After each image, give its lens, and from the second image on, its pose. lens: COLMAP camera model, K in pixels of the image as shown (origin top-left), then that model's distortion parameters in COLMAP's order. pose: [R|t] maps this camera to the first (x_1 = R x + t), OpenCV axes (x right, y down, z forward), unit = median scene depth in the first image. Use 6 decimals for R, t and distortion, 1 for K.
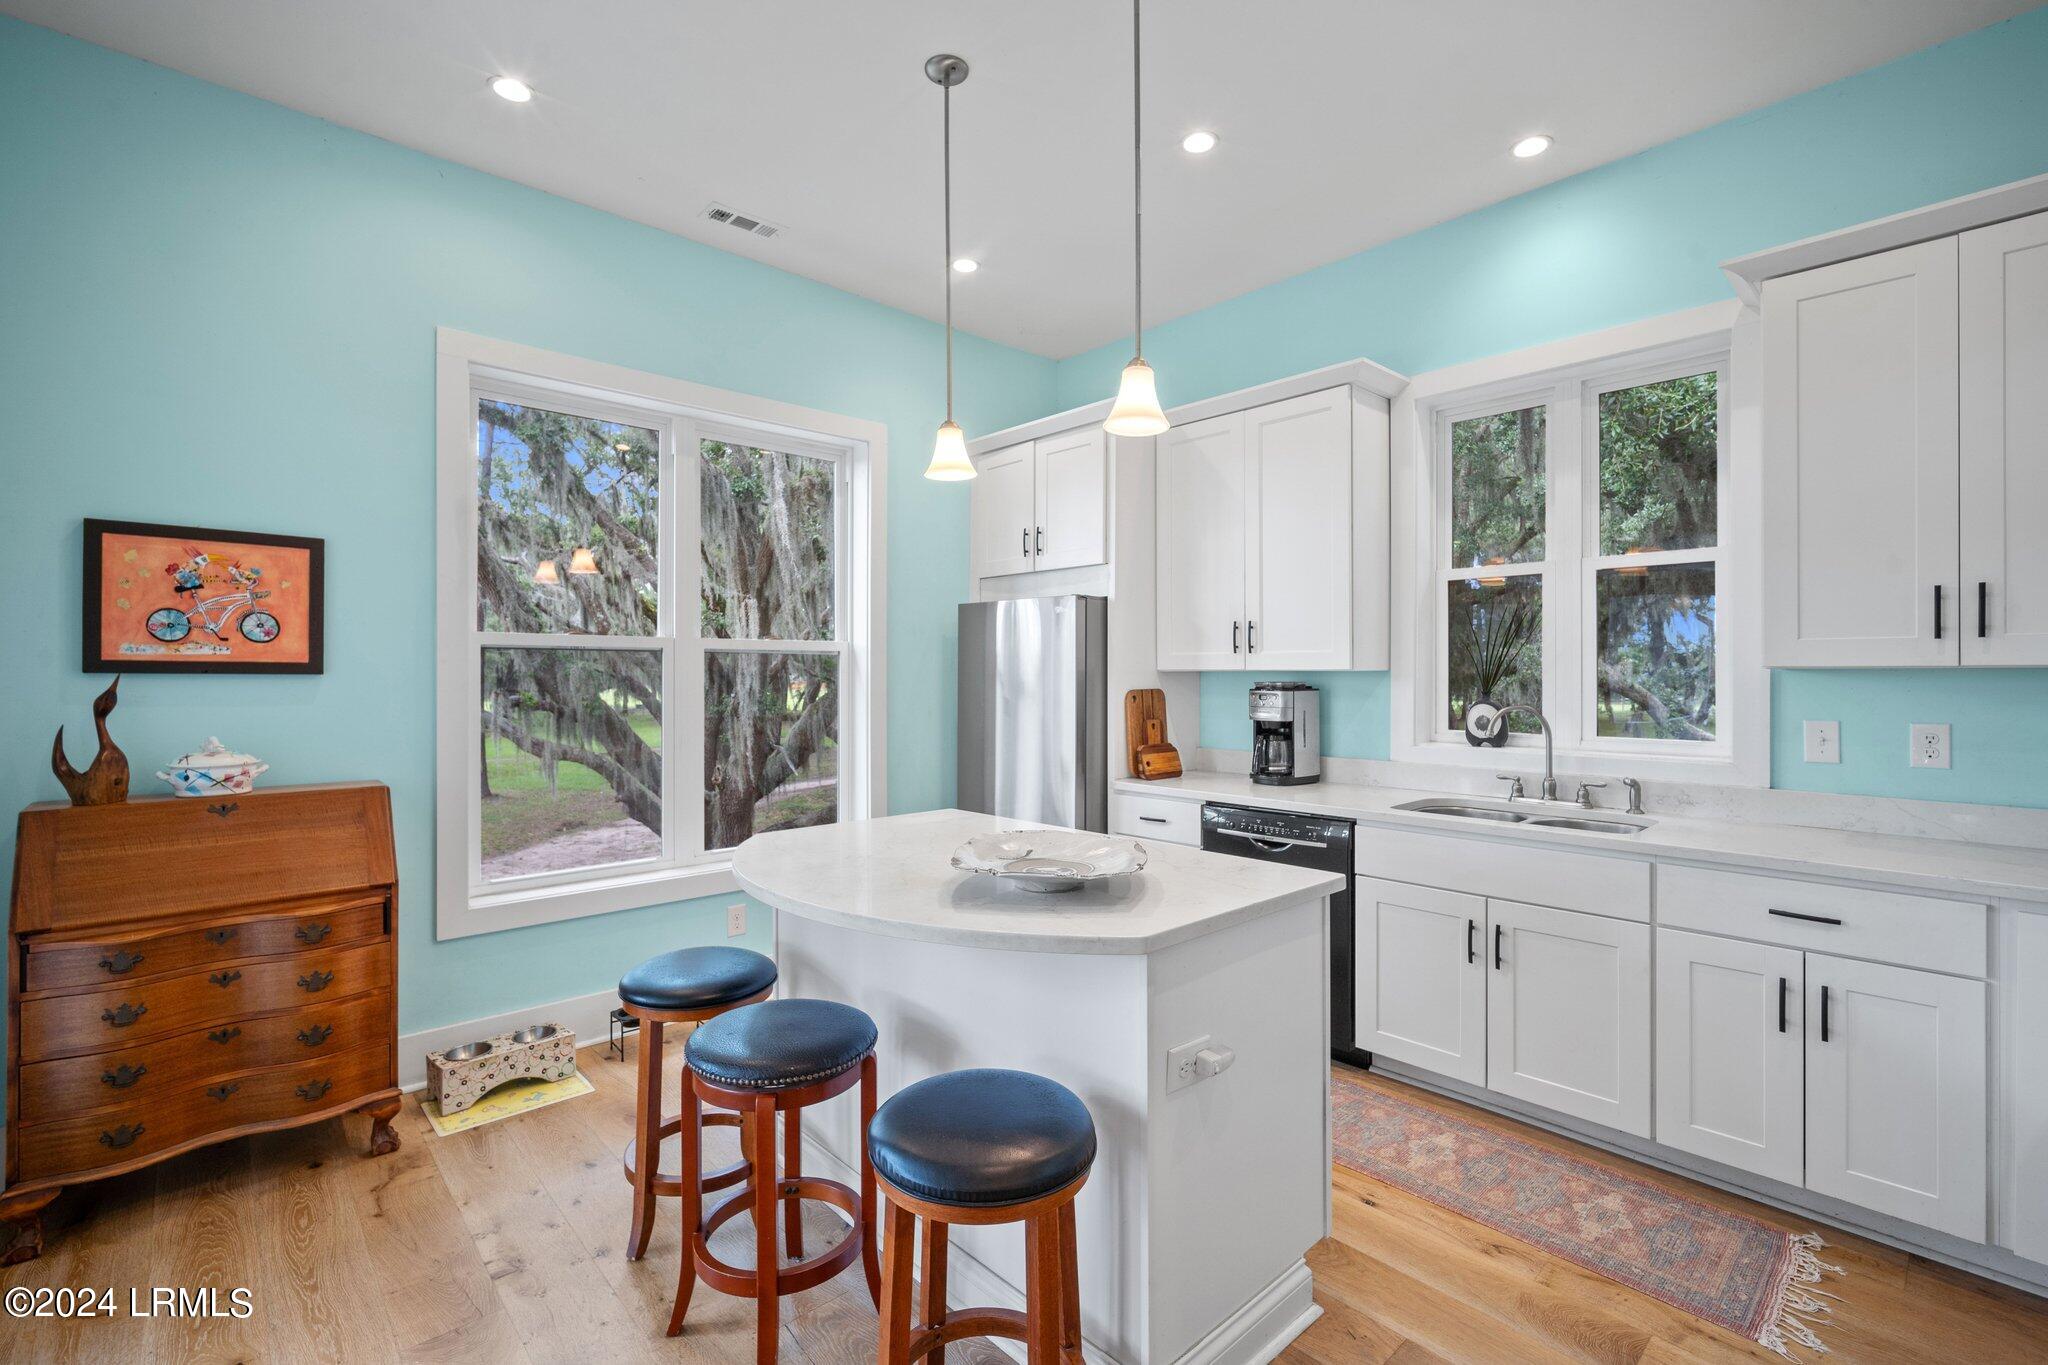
lens RADIAL K [[916.7, 0, 1022.2], [0, 916.7, 665.0], [0, 0, 1]] dist [-0.012485, 0.000901]
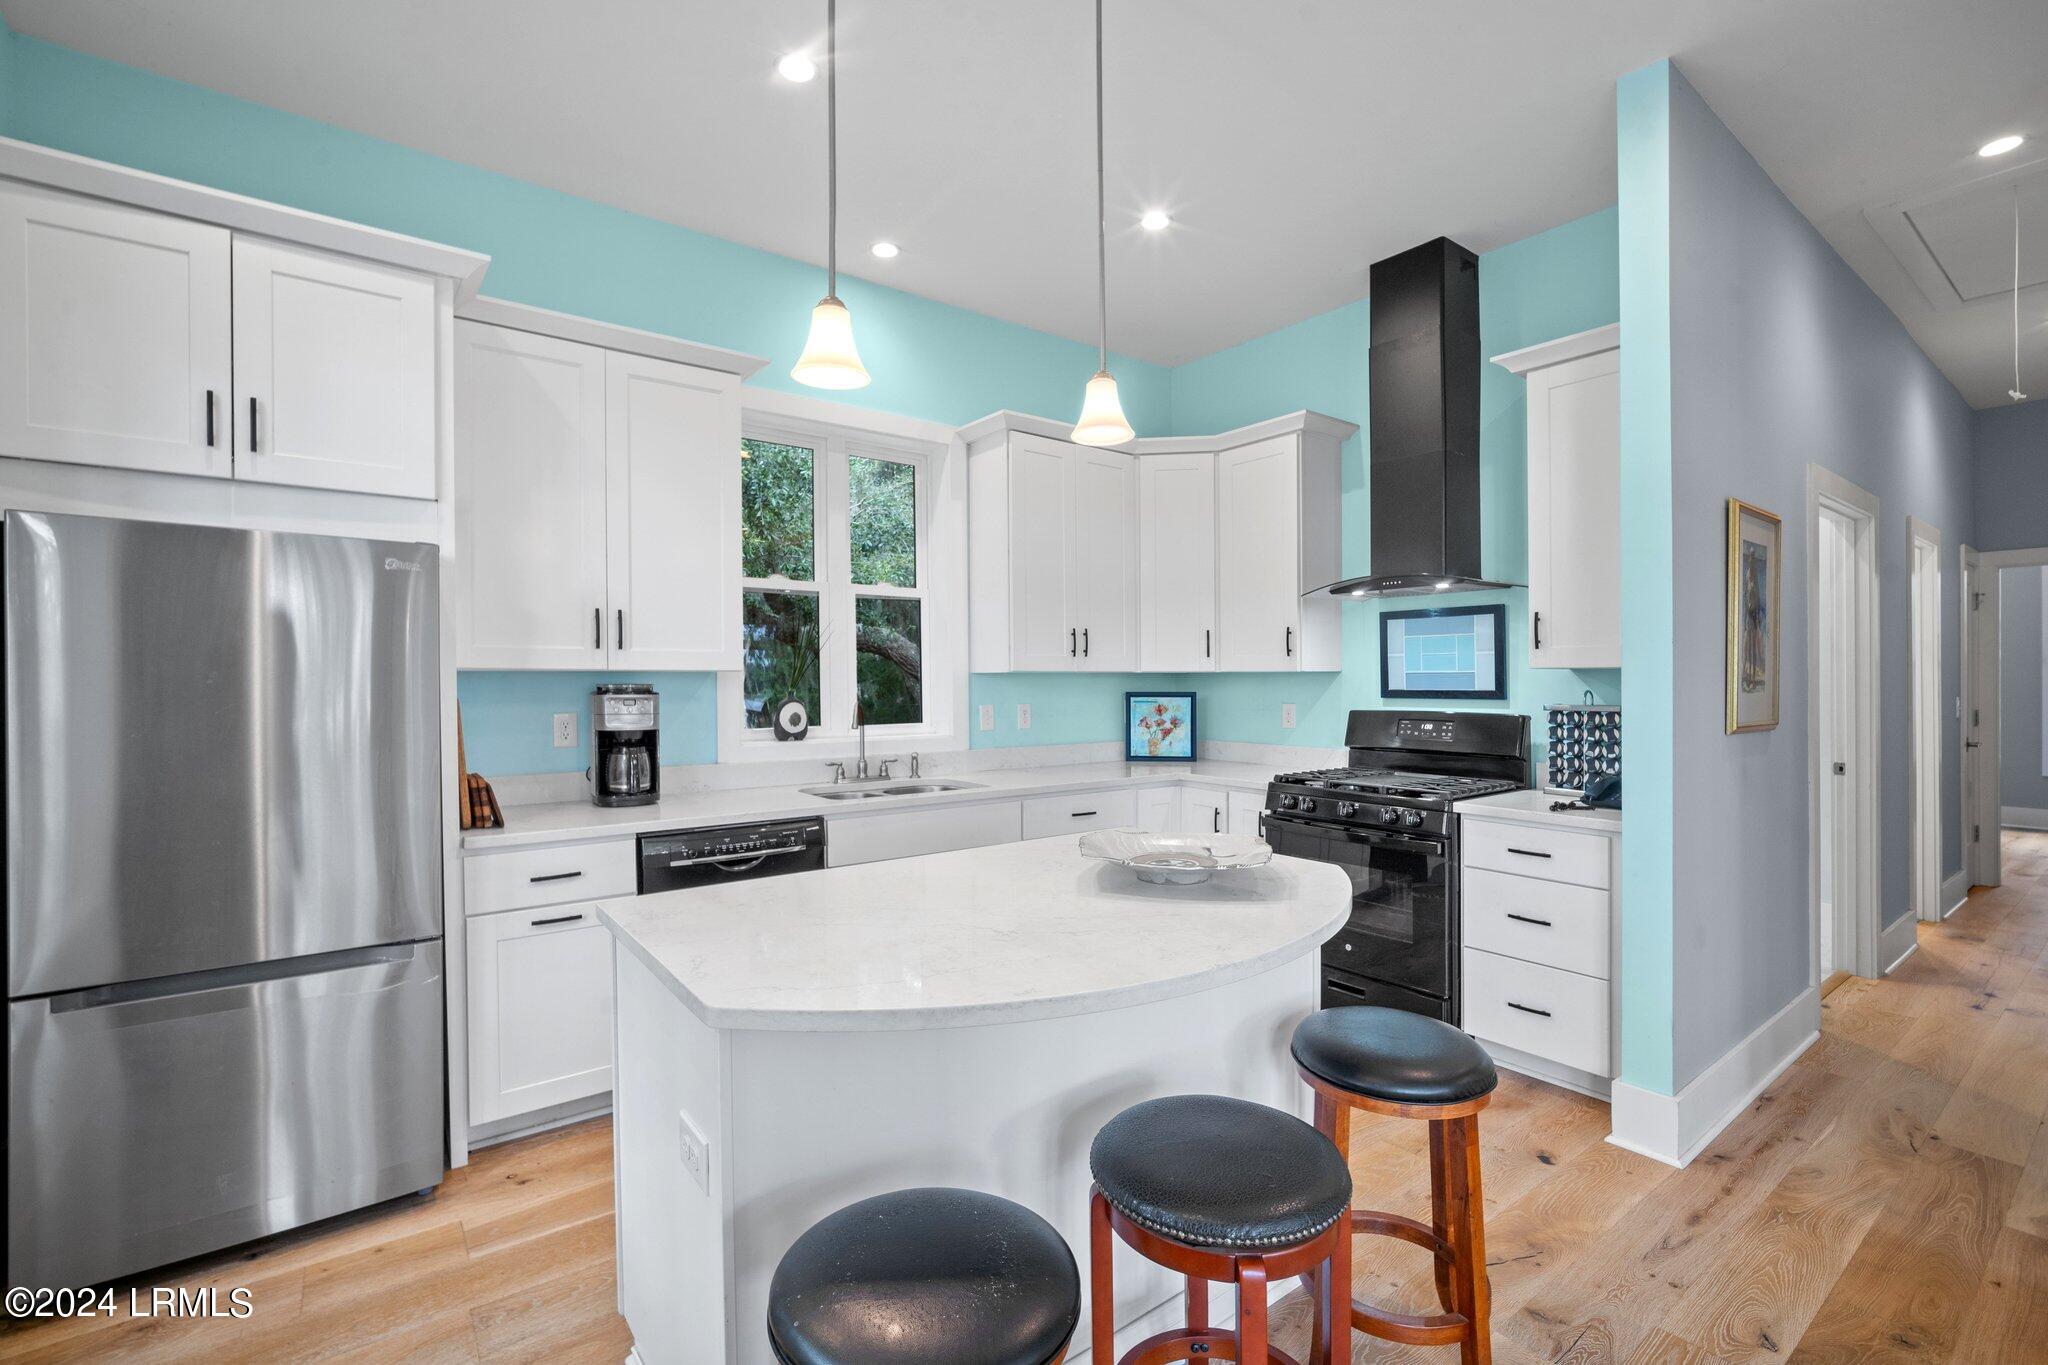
lens RADIAL K [[882.4, 0, 1025.0], [0, 882.4, 677.5], [0, 0, 1]] dist [-0.000378, 0.000155]
pose [[0.105843, 0.001401, 0.994382, -0.544678], [-0.010597, 0.999944, -0.000281, 0.009302], [-0.994326, -0.010508, 0.105852, 0.600803]]
